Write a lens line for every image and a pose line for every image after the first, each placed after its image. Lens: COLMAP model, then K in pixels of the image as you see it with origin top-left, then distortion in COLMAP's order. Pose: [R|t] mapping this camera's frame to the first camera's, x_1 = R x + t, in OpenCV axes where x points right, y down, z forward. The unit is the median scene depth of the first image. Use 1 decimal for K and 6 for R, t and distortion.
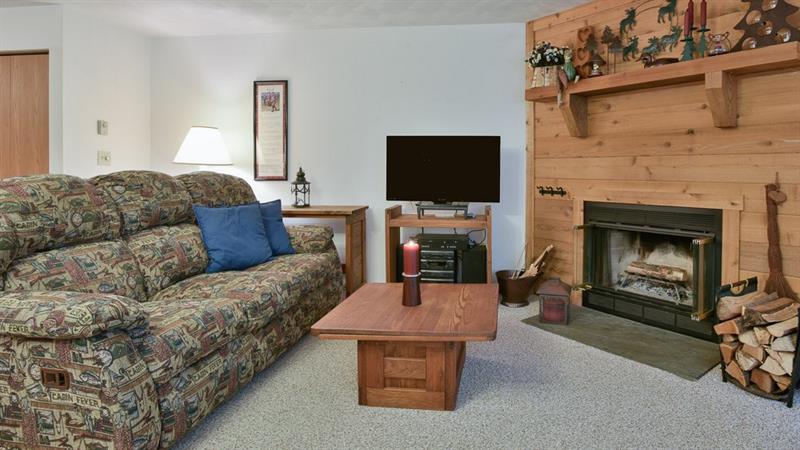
lens RADIAL K [[426.0, 0, 421.2], [0, 426.0, 180.6], [0, 0, 1]] dist [-0.029500, 0.005228]
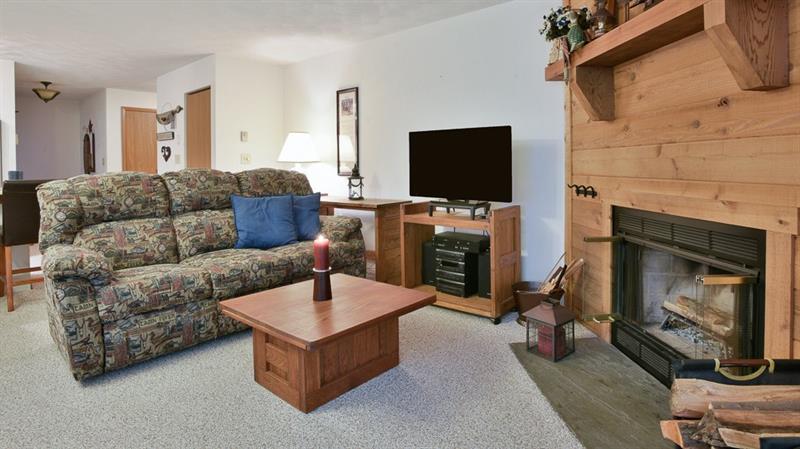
lens RADIAL K [[395.6, 0, 394.3], [0, 395.6, 174.2], [0, 0, 1]] dist [-0.034310, 0.006343]
pose [[0.842172, 0.003330, -0.539198, 0.512783], [-0.003384, 0.999994, 0.000889, -0.007270], [0.539198, 0.001076, 0.842178, 0.243761]]
